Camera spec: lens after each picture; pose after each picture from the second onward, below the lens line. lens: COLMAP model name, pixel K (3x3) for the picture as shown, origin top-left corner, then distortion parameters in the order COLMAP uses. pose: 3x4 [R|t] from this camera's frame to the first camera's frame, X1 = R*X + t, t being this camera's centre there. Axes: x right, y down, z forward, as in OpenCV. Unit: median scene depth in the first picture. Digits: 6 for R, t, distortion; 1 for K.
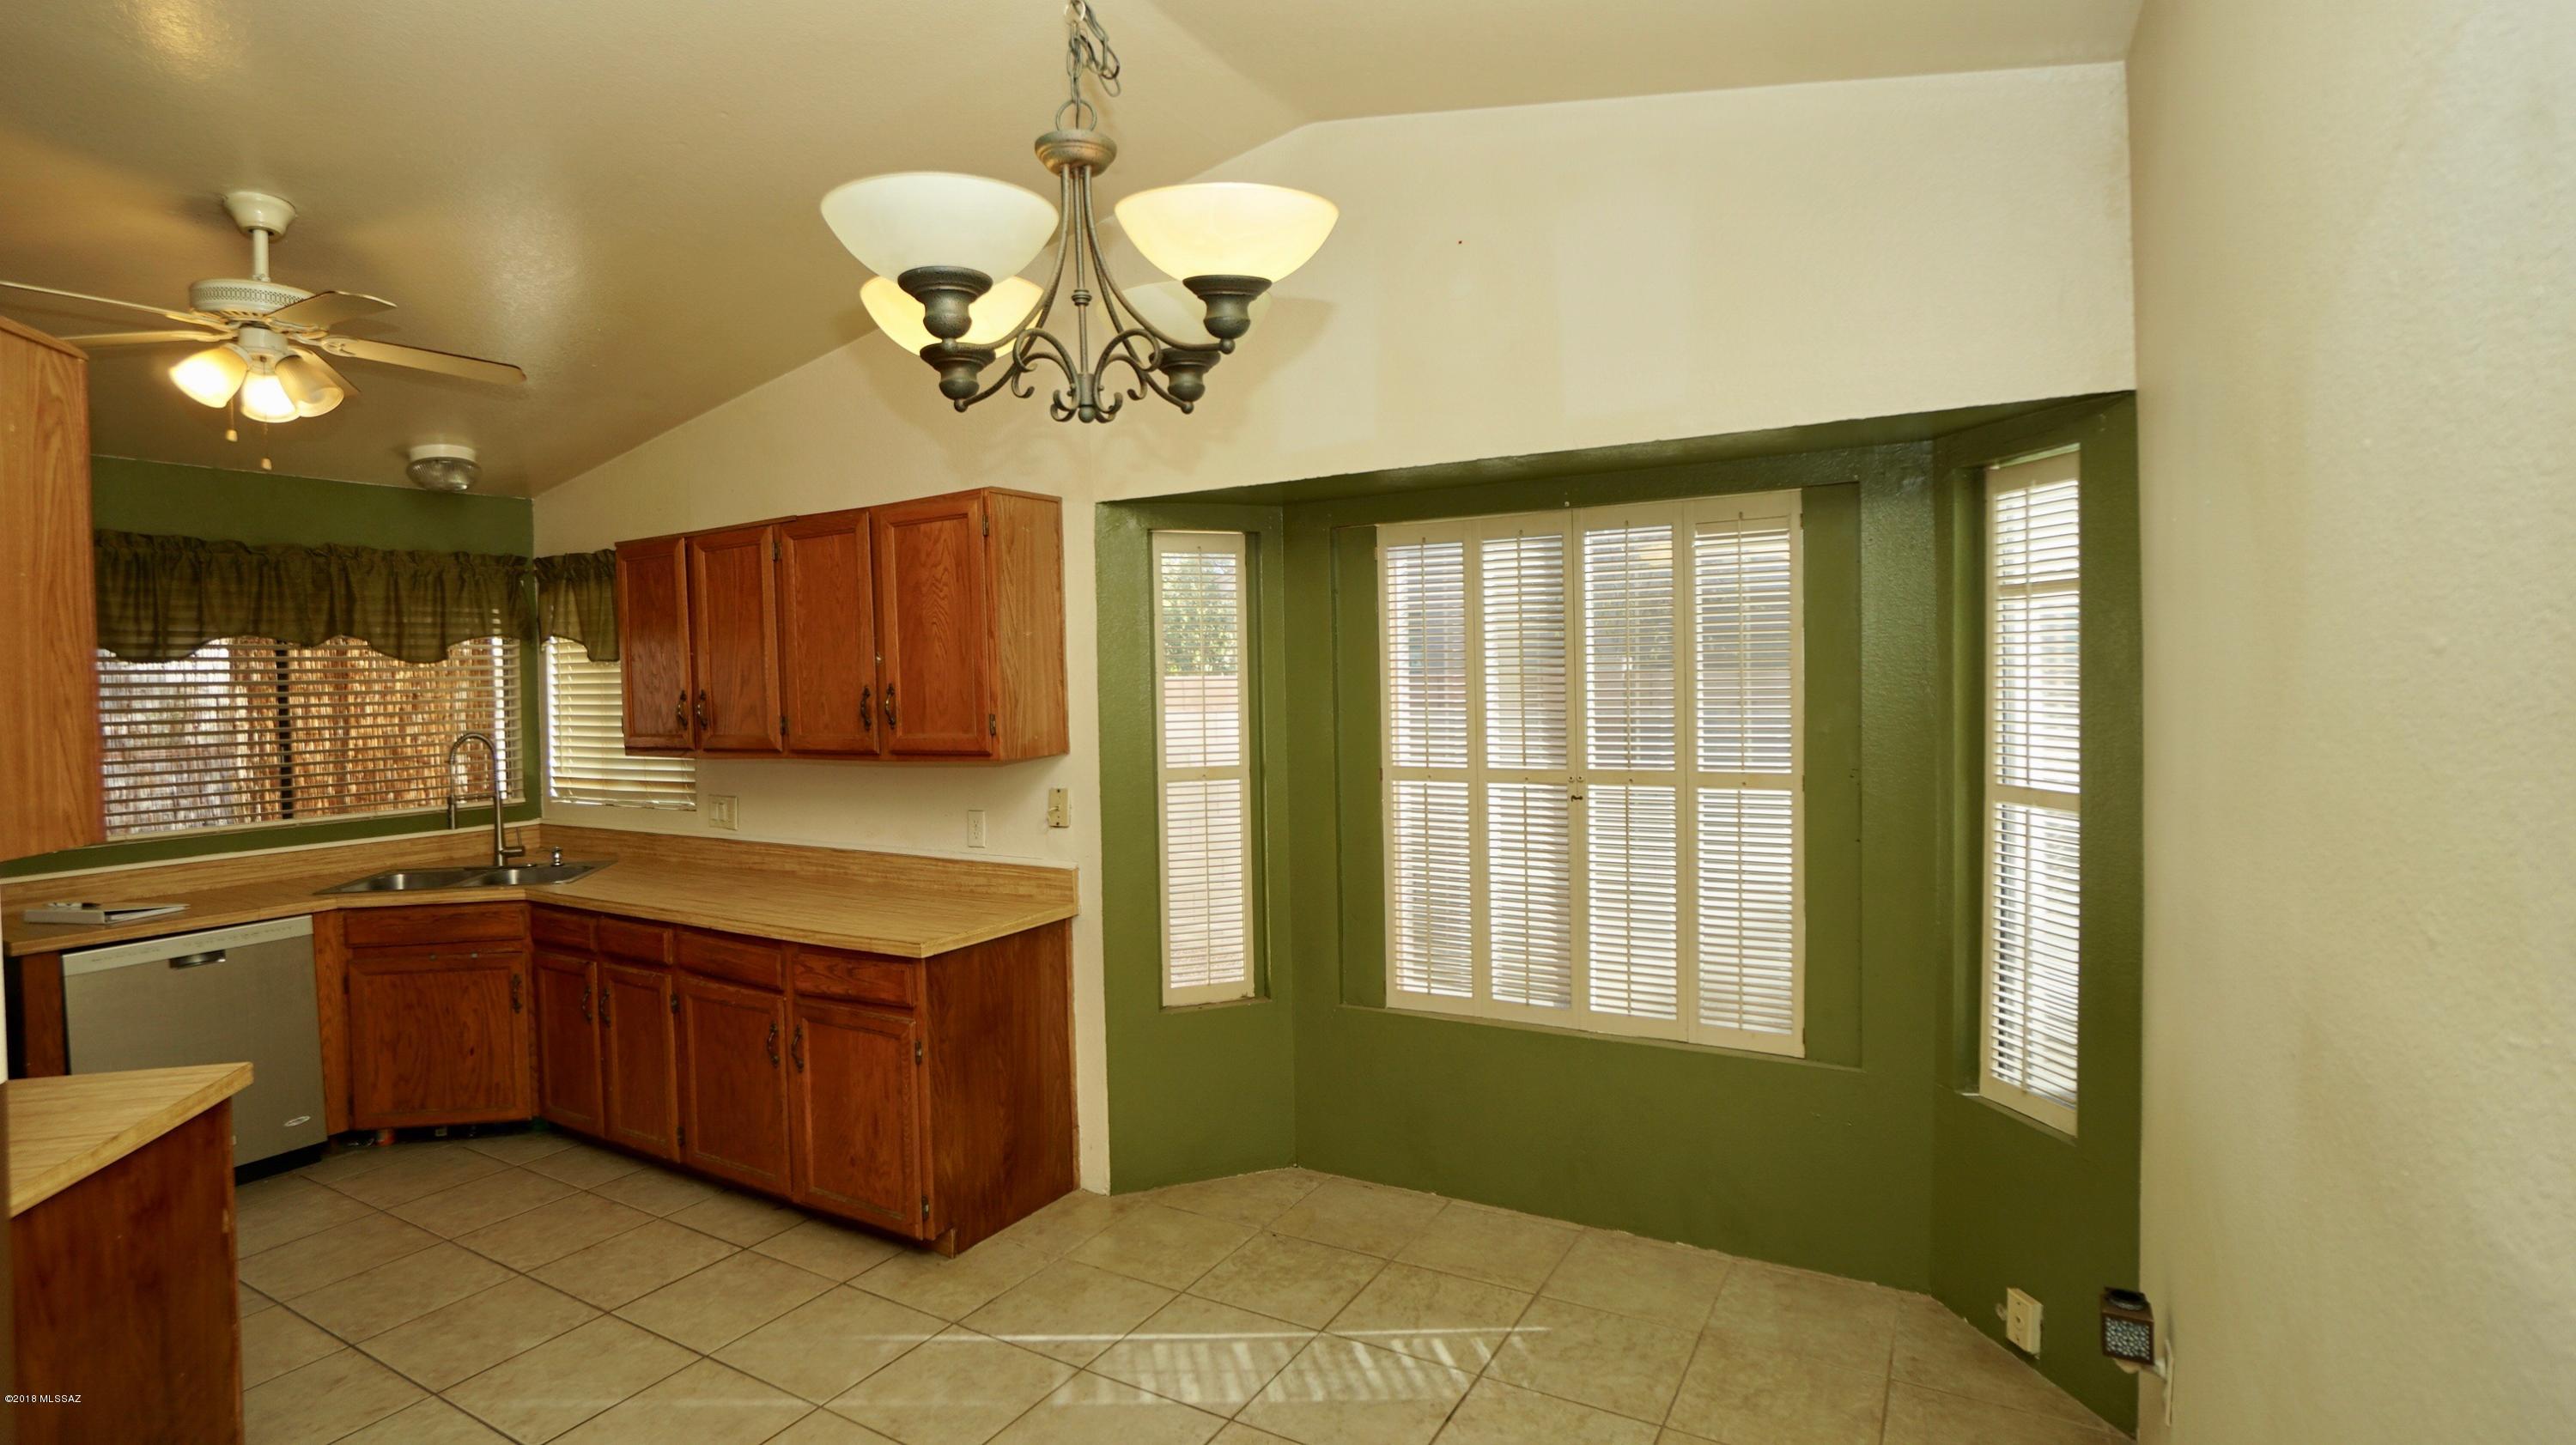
lens RADIAL K [[1256.0, 0, 1243.5], [0, 1256.0, 705.4], [0, 0, 1]] dist [-0.036420, 0.000404]
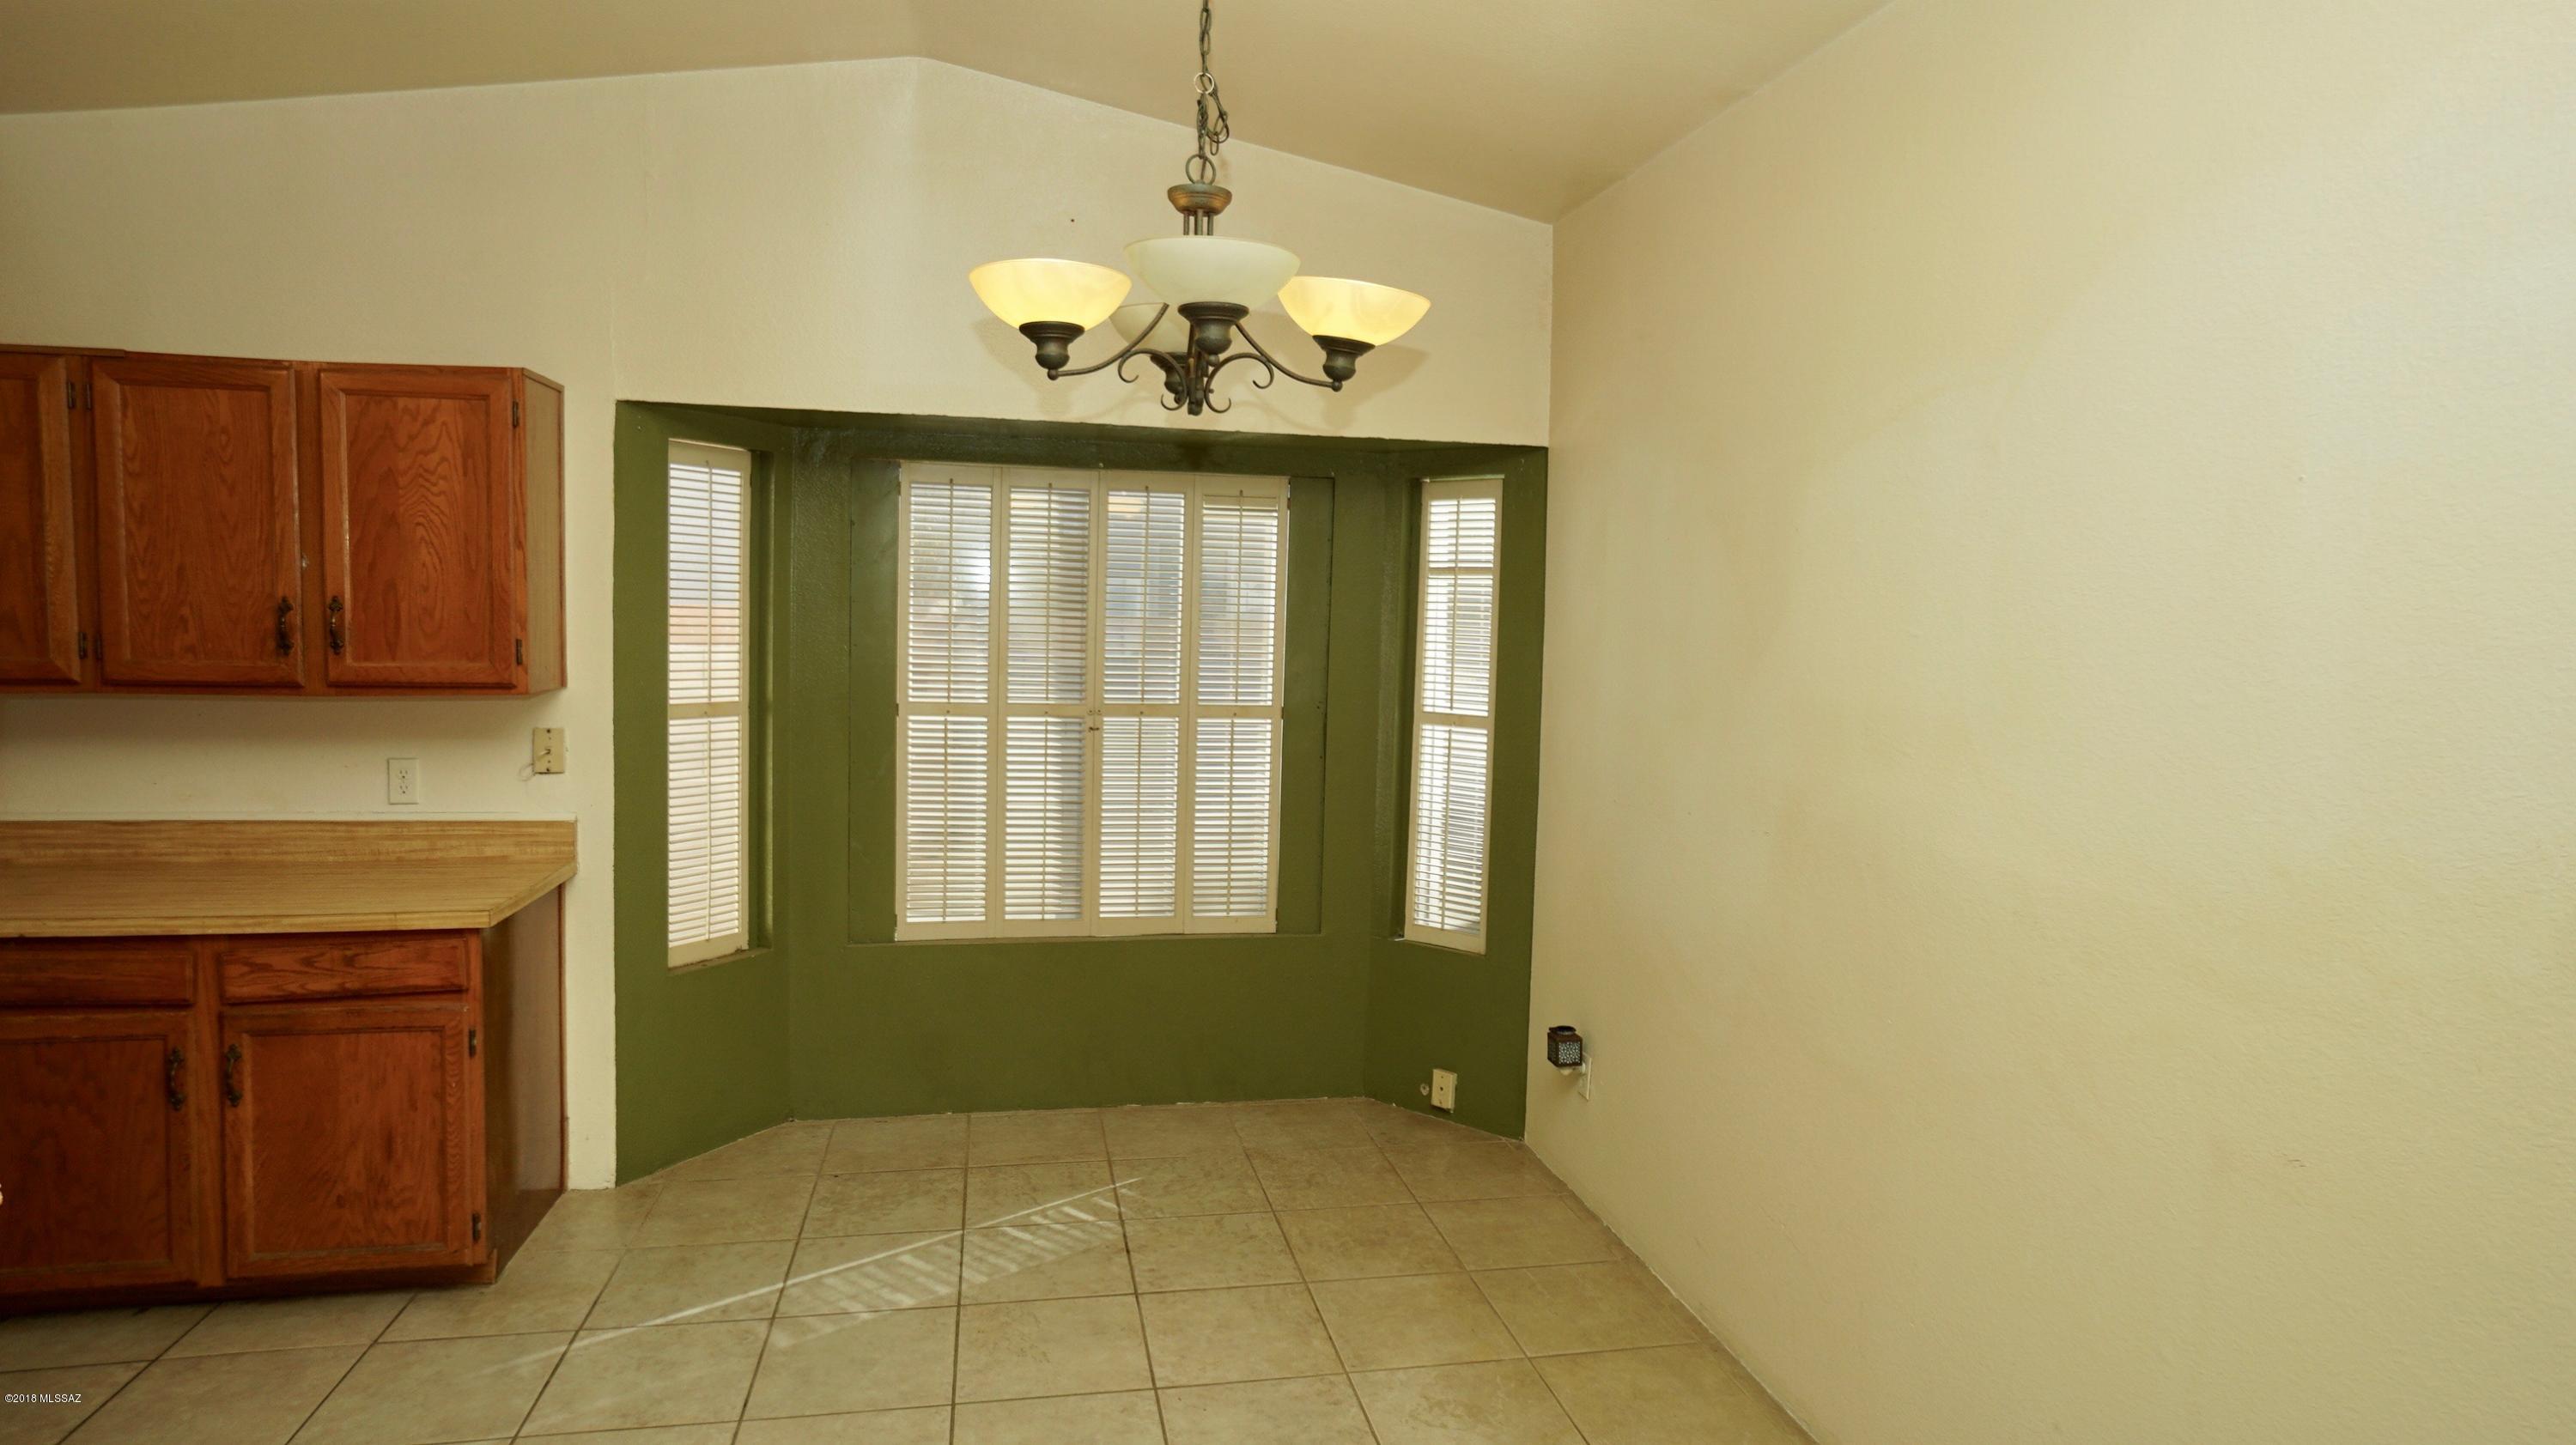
lens RADIAL K [[1484.1, 0, 1283.3], [0, 1484.1, 706.9], [0, 0, 1]] dist [-0.006278, 0.000534]
pose [[0.729244, -0.002816, 0.684248, -0.505363], [-0.024354, 0.999251, 0.030068, 0.009950], [-0.683820, -0.038591, 0.728629, -0.078684]]
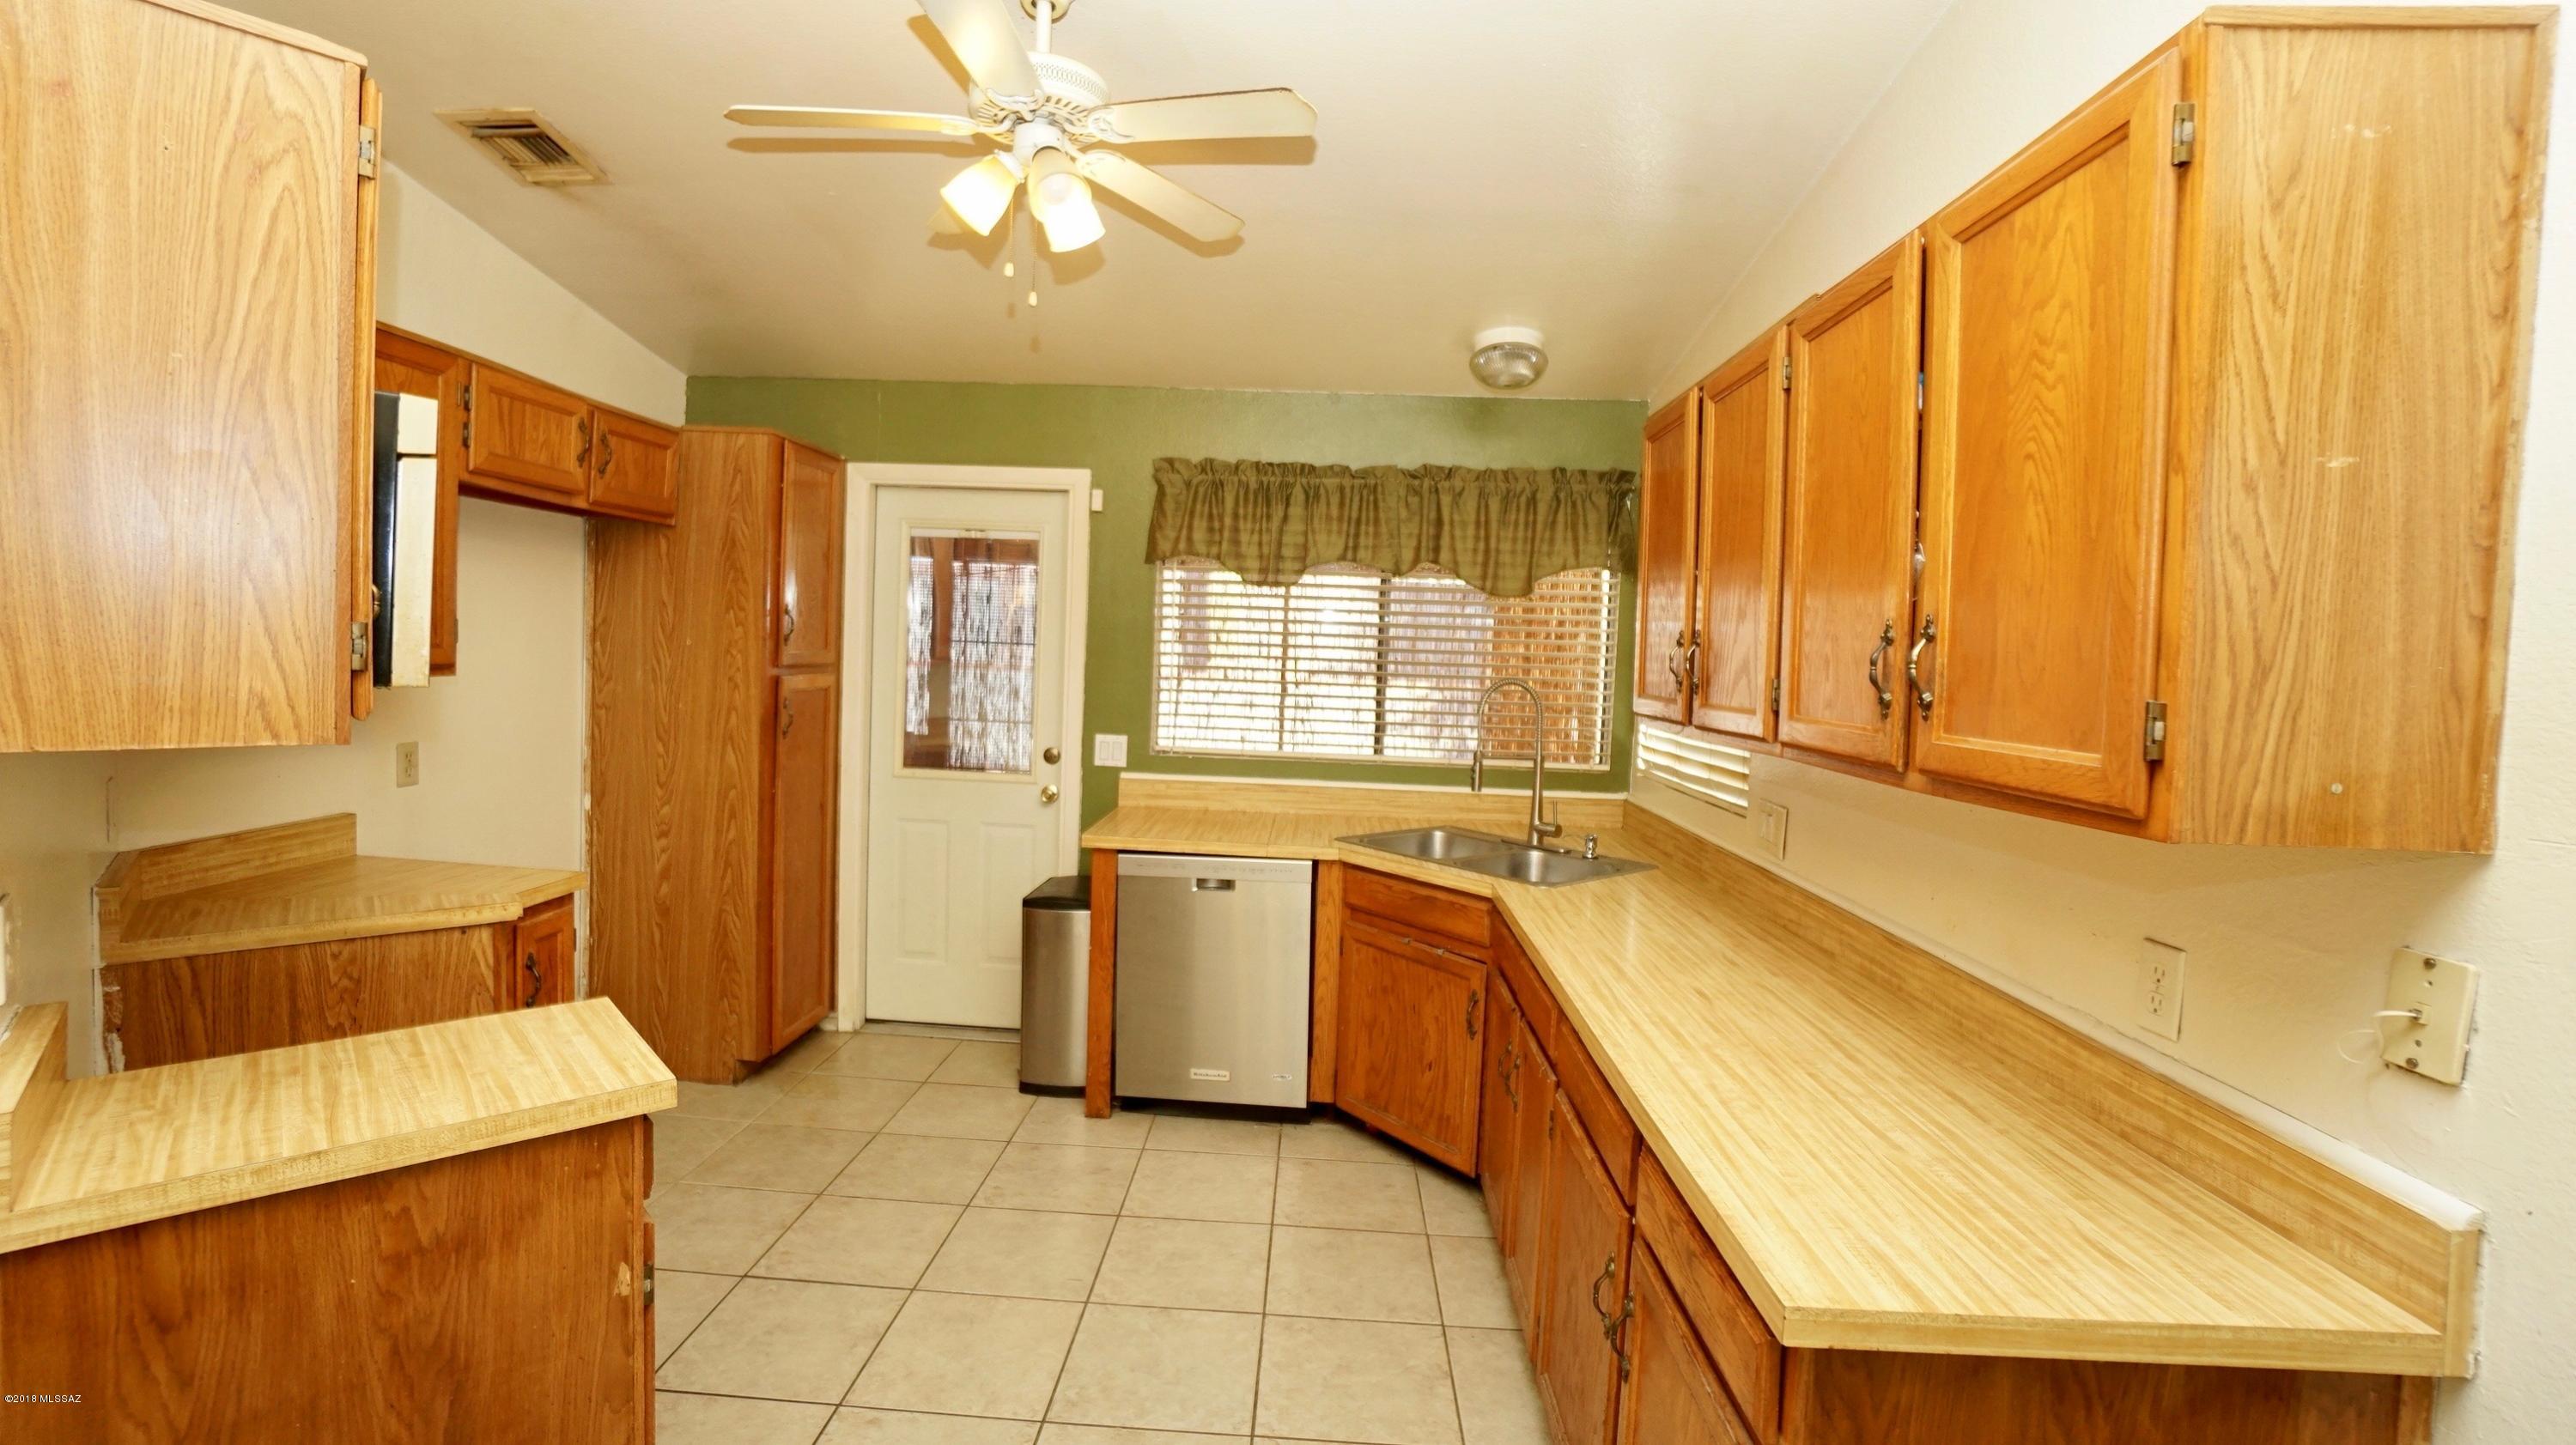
lens RADIAL K [[1139.5, 0, 1279.2], [0, 1139.5, 700.7], [0, 0, 1]] dist [-0.061769, 0.022288]
pose [[0.494975, 0.084296, -0.864808, -0.060832], [-0.070330, 0.995904, 0.056821, 0.006280], [0.866056, 0.032697, 0.498876, 0.647275]]
